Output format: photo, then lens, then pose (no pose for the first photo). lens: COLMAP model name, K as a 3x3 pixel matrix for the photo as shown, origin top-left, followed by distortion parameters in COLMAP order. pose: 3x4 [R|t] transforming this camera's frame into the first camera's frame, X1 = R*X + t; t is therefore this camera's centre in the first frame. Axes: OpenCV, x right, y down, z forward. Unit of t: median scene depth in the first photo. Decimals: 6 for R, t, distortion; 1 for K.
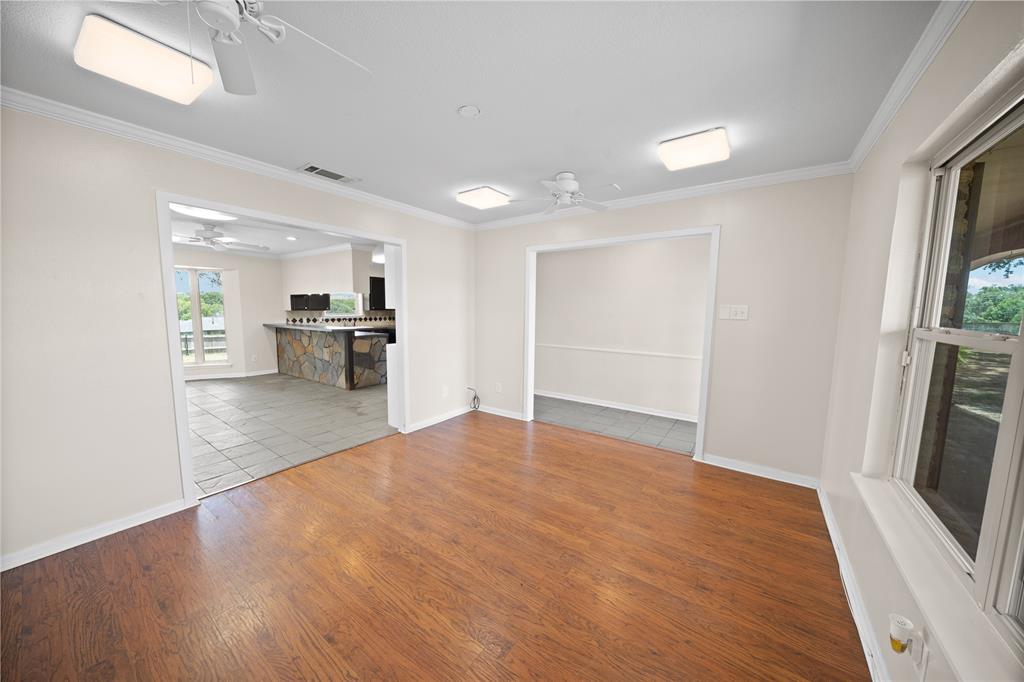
lens RADIAL K [[355.5, 0, 505.9], [0, 355.5, 348.3], [0, 0, 1]] dist [-0.001719, 0.000155]
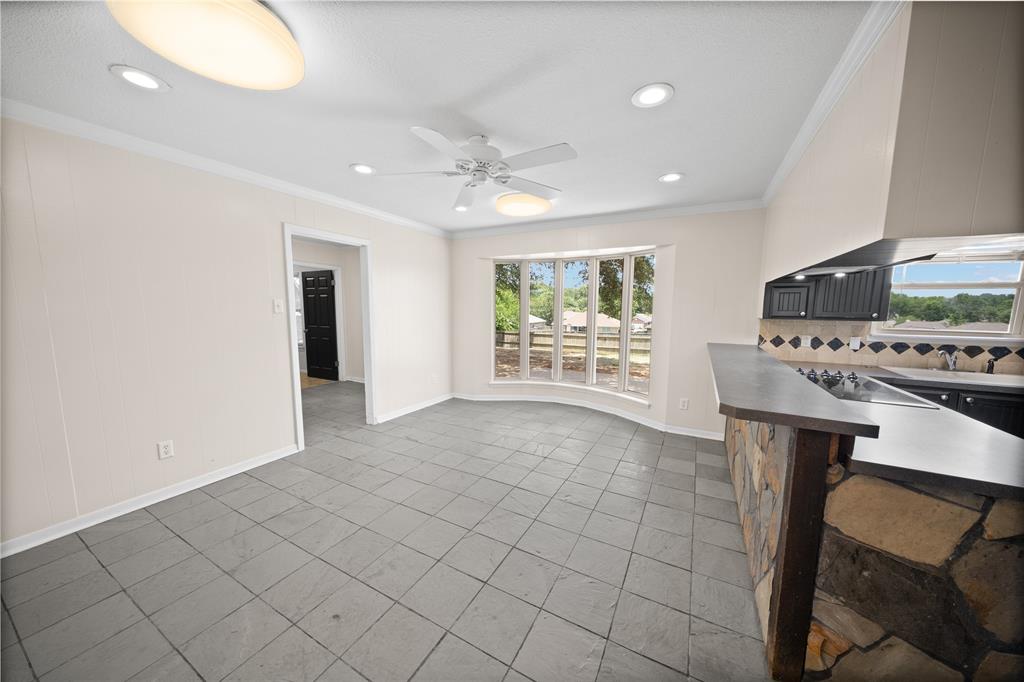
lens RADIAL K [[355.5, 0, 505.9], [0, 355.5, 348.3], [0, 0, 1]] dist [-0.001719, 0.000155]
pose [[0.138393, 0.110742, -0.984166, -0.231520], [-0.117976, 0.988496, 0.094640, -0.080860], [0.983326, 0.103010, 0.149866, 0.683456]]
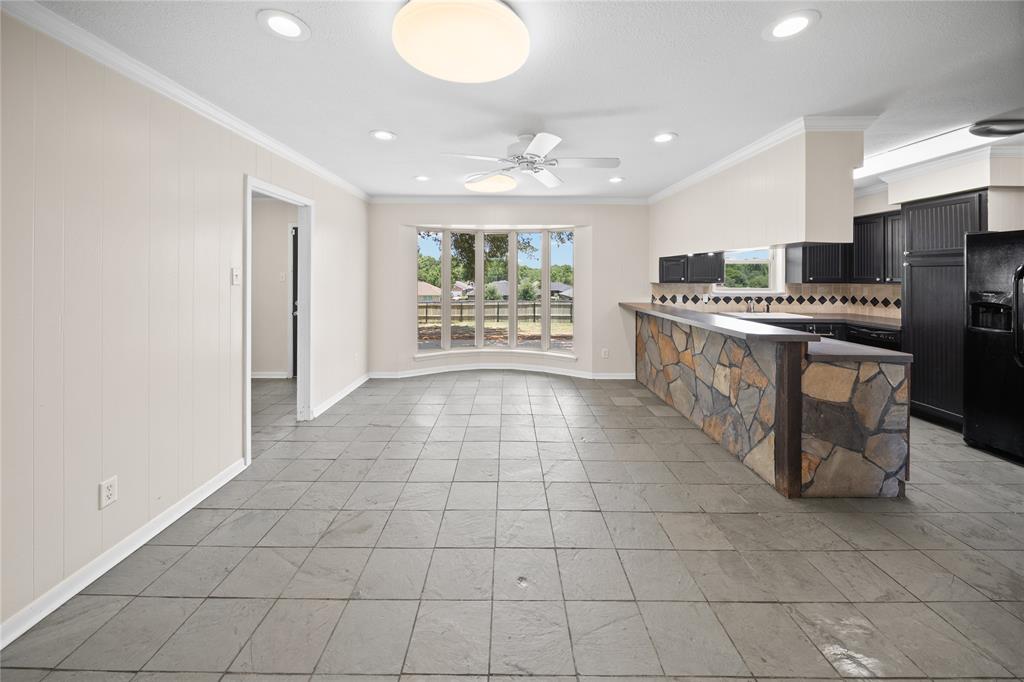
lens RADIAL K [[381.3, 0, 506.7], [0, 381.3, 272.4], [0, 0, 1]] dist [0.000170, -0.000134]
pose [[0.597579, -0.010227, -0.801744, -0.256968], [-0.089456, 0.992826, -0.079340, -0.052920], [0.796804, 0.119133, 0.592377, 0.436639]]
